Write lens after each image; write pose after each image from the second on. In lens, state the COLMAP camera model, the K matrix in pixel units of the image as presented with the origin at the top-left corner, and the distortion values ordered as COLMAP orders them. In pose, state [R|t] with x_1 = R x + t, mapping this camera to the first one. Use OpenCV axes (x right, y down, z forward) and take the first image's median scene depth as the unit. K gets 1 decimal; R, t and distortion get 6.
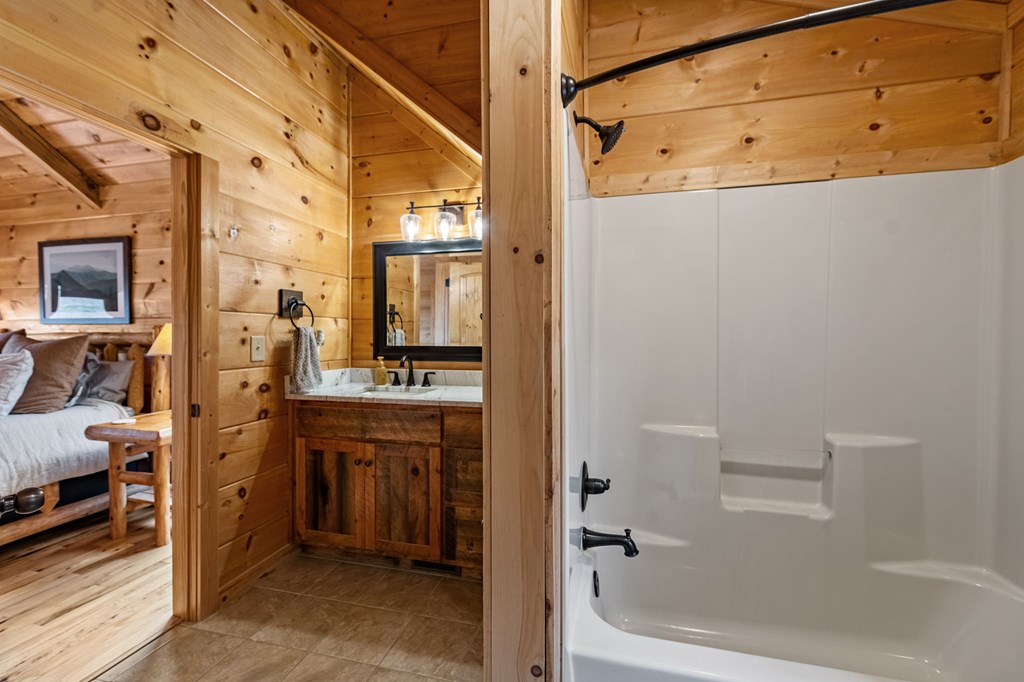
lens RADIAL K [[425.5, 0, 512.5], [0, 425.5, 335.8], [0, 0, 1]] dist [0.000942, -0.000159]
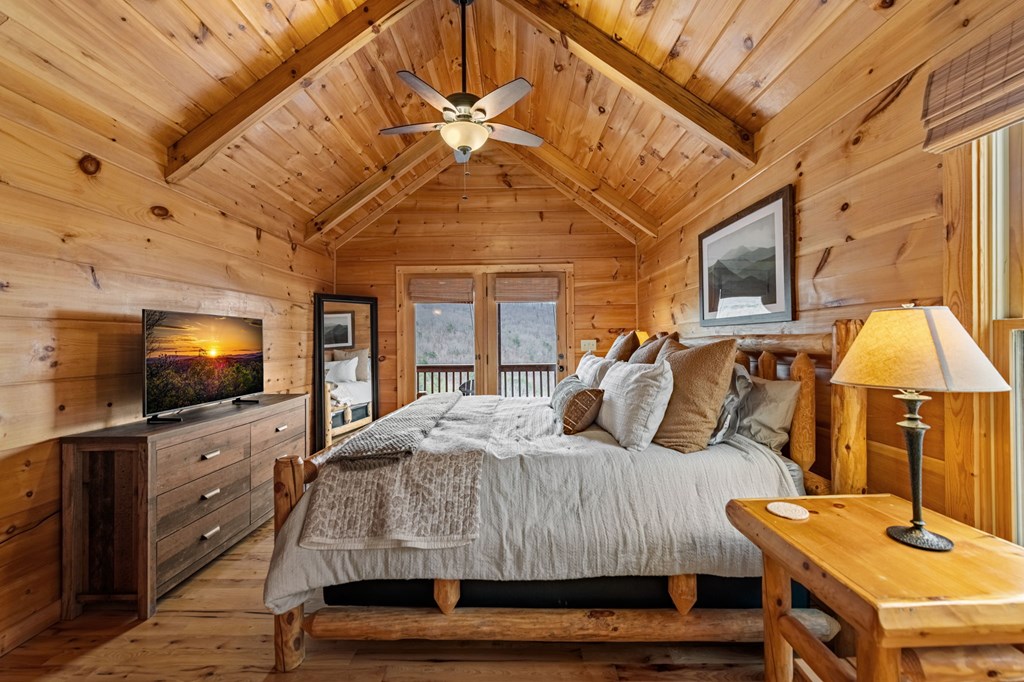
lens RADIAL K [[424.3, 0, 510.4], [0, 424.3, 344.2], [0, 0, 1]] dist [0.019184, -0.000039]
pose [[0.259233, 0.003625, -0.965808, -0.433071], [0.010657, 0.999921, 0.006613, -0.001543], [0.965756, -0.012007, 0.259174, 0.472922]]
